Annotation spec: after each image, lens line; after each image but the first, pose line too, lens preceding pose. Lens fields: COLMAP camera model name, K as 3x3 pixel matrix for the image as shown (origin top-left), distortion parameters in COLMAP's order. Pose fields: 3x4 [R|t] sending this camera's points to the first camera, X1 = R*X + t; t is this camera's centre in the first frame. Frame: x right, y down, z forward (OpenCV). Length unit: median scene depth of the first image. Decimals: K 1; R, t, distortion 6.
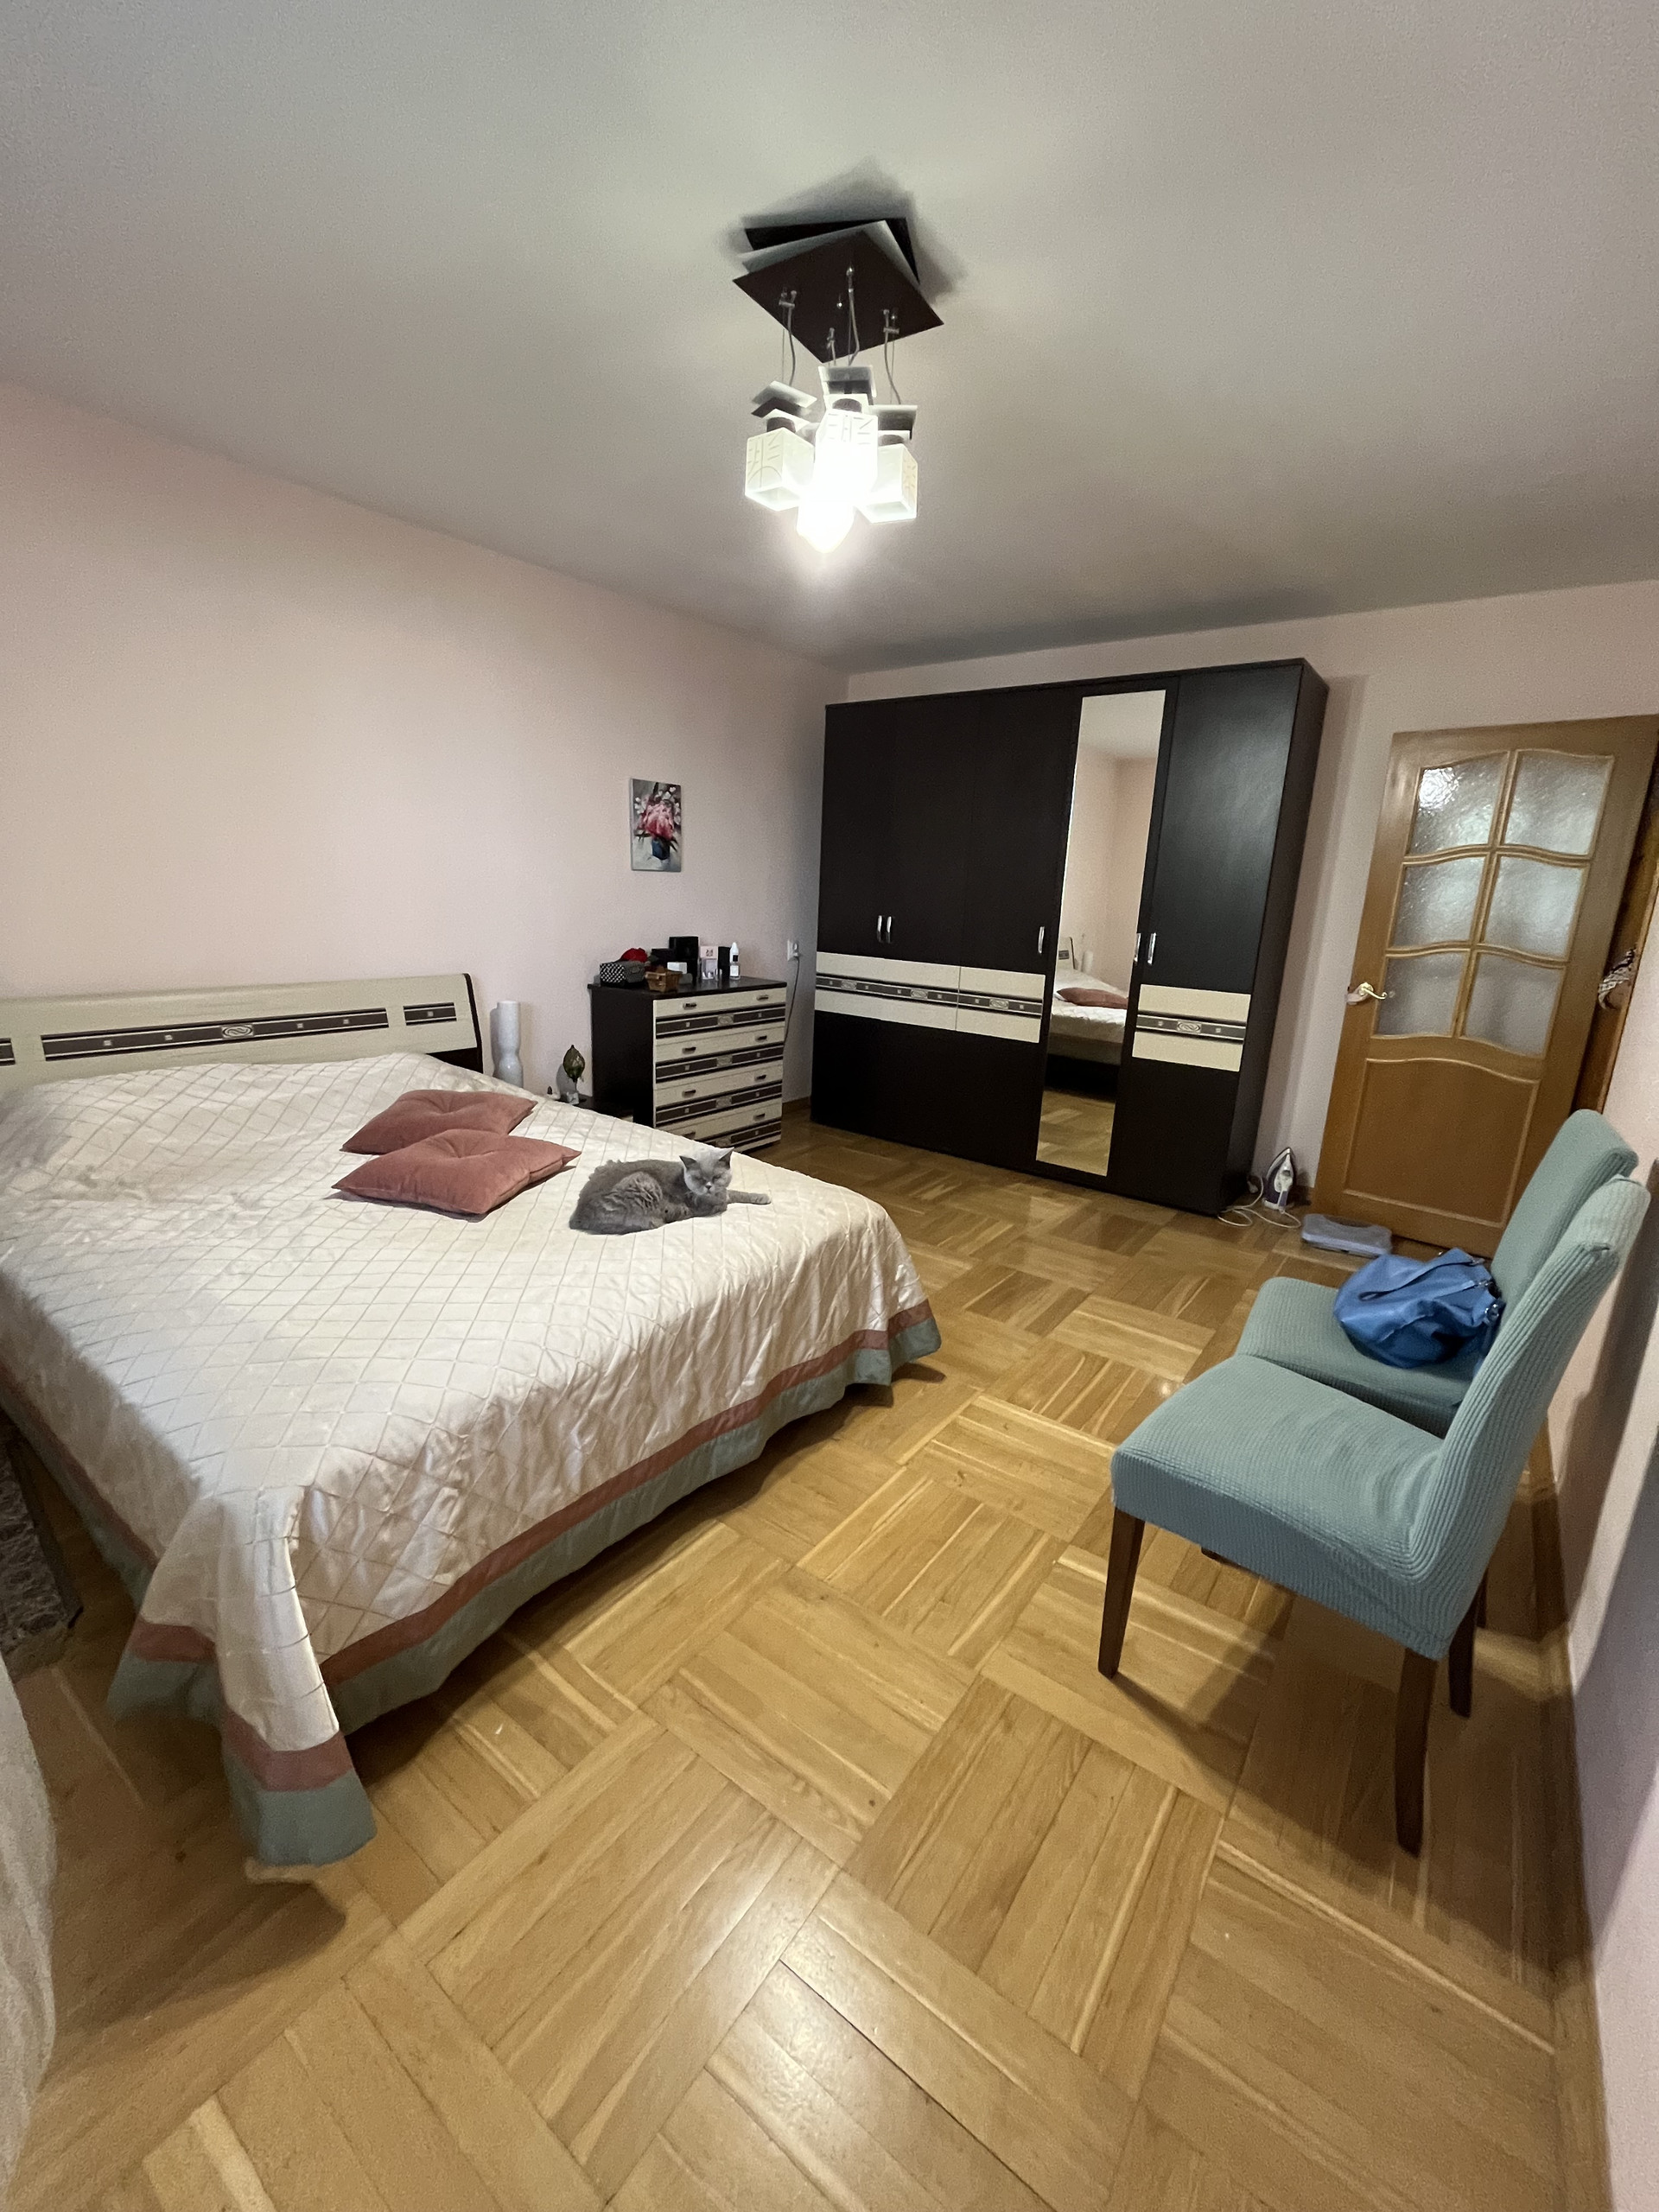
lens RADIAL K [[900.6, 0, 838.8], [0, 900.6, 1101.2], [0, 0, 1]] dist [-0.003342, -0.000578]
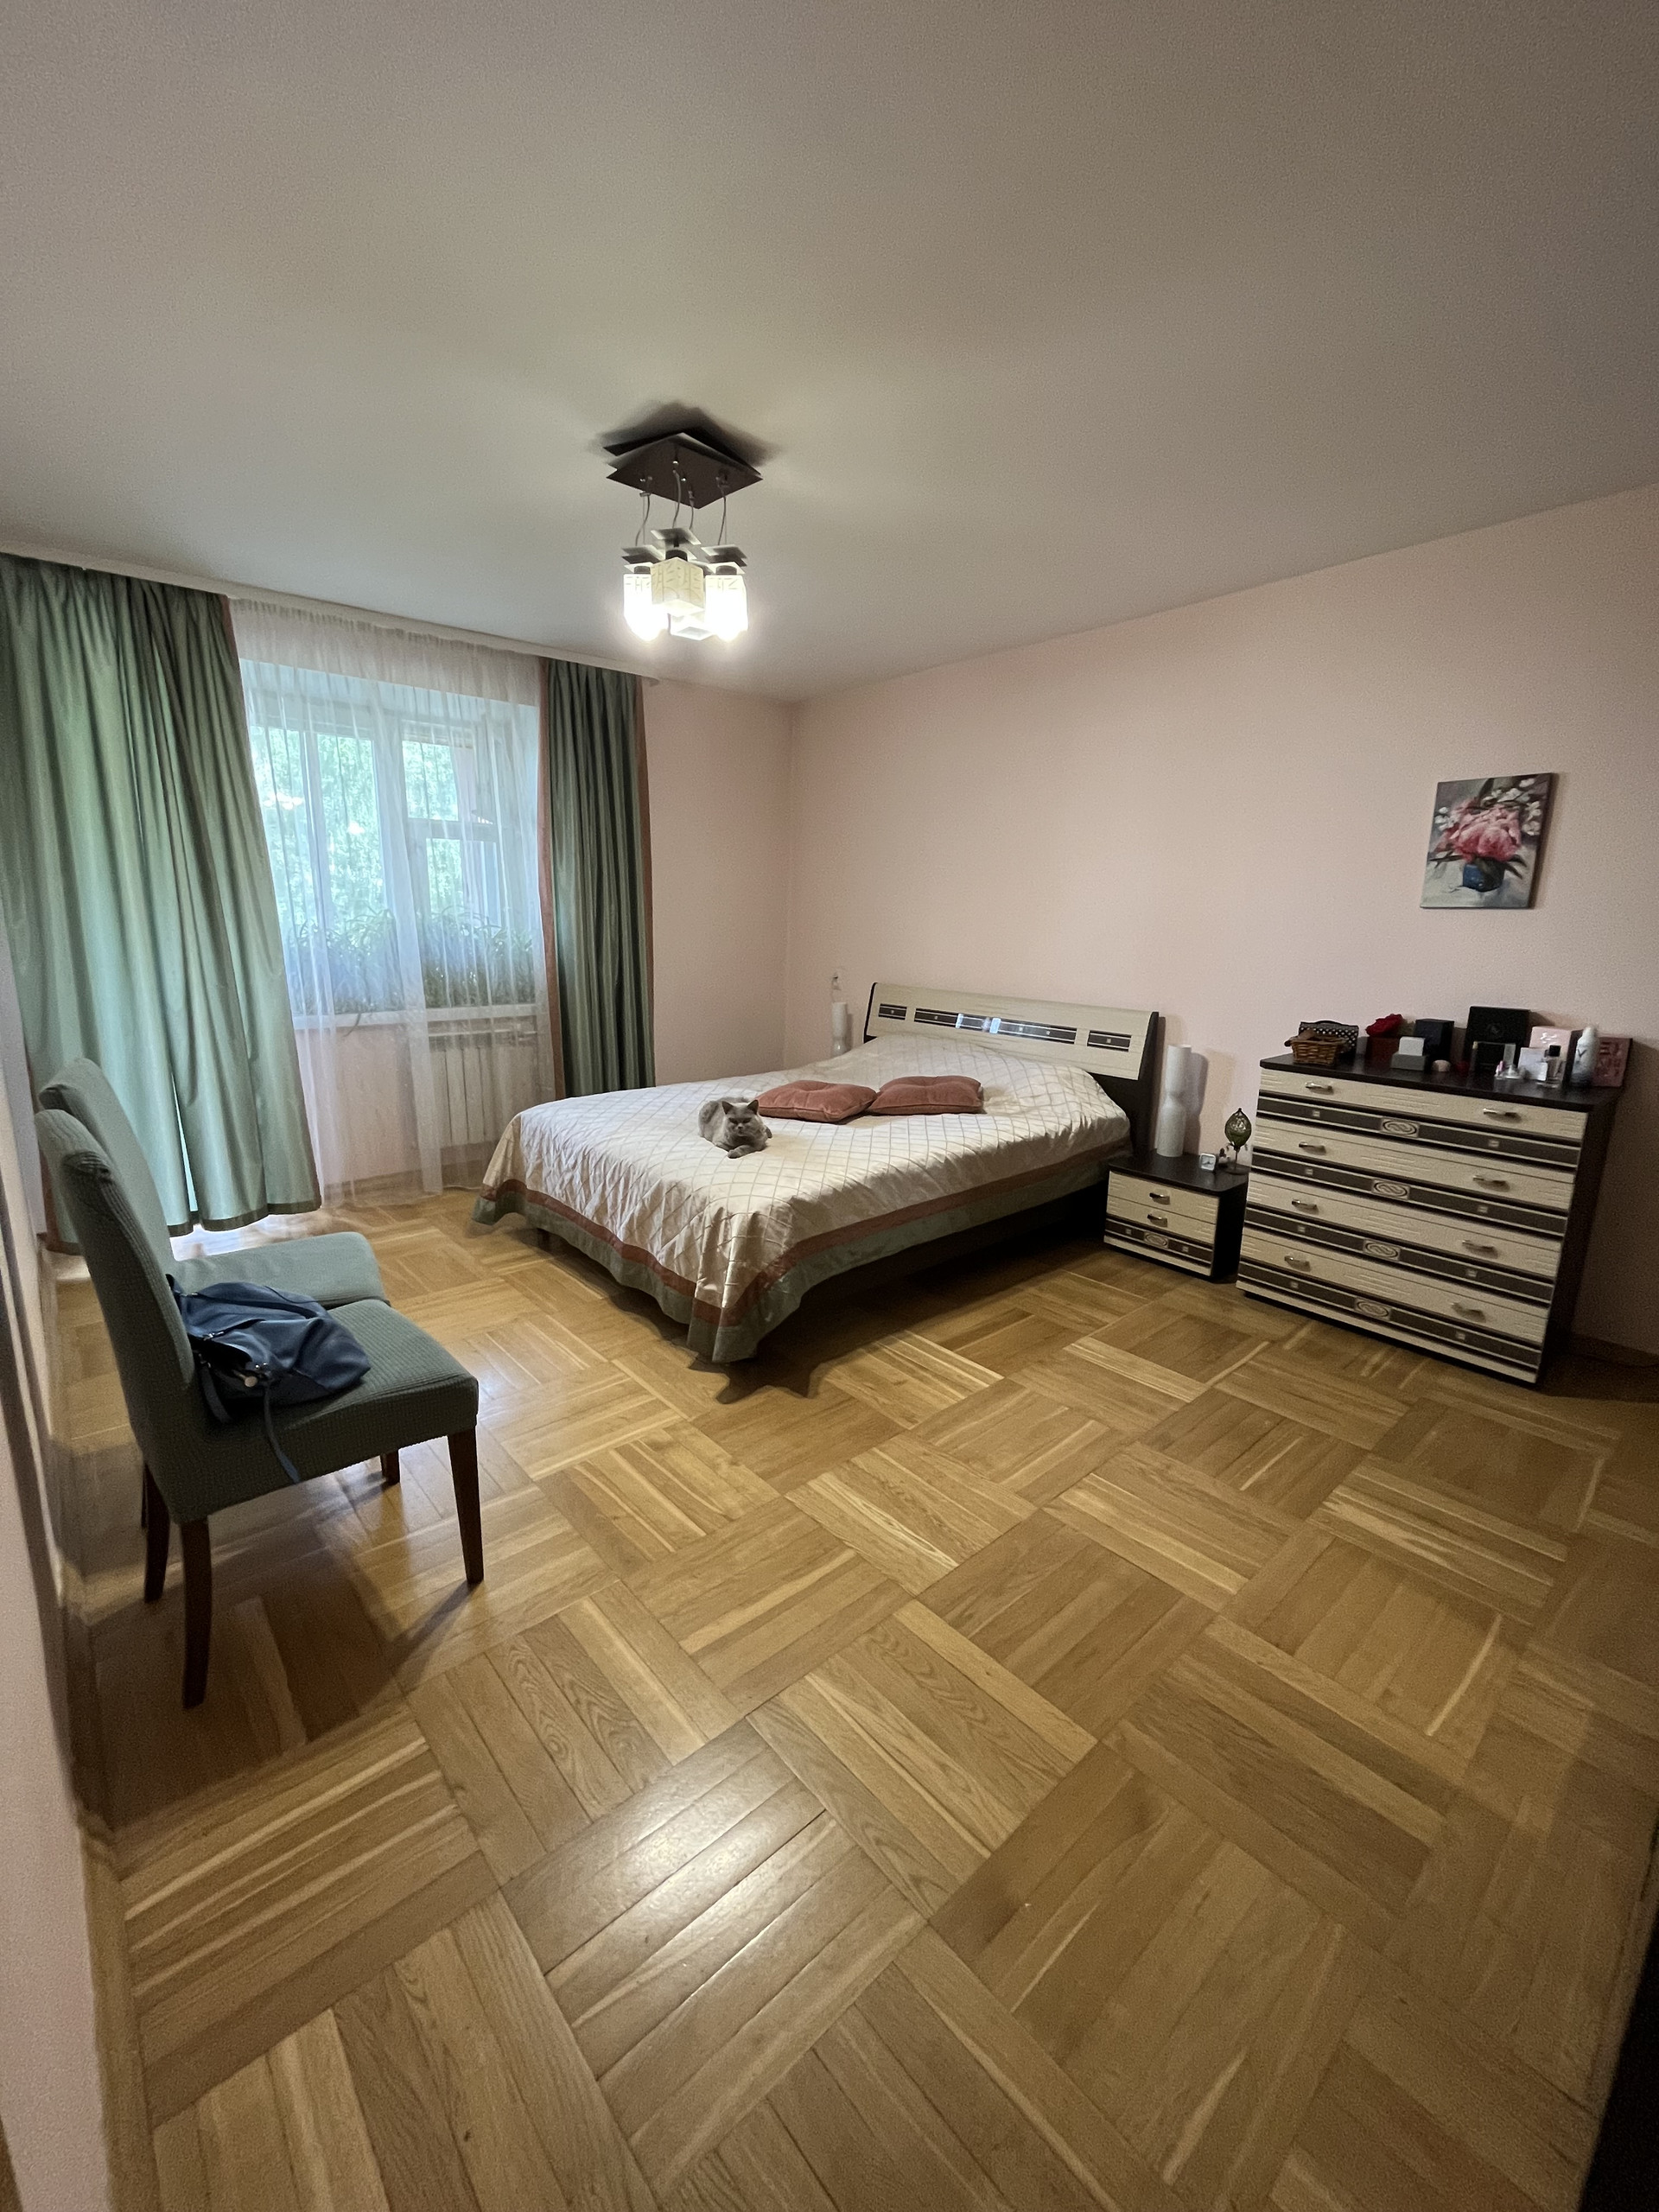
lens RADIAL K [[900.6, 0, 840.0], [0, 900.6, 1106.7], [0, 0, 1]] dist [-0.003342, -0.000578]
pose [[-0.210153, 0.166995, -0.963301, 0.591272], [-0.247774, 0.944039, 0.217711, -0.147330], [0.945750, 0.284433, -0.157016, 0.713797]]
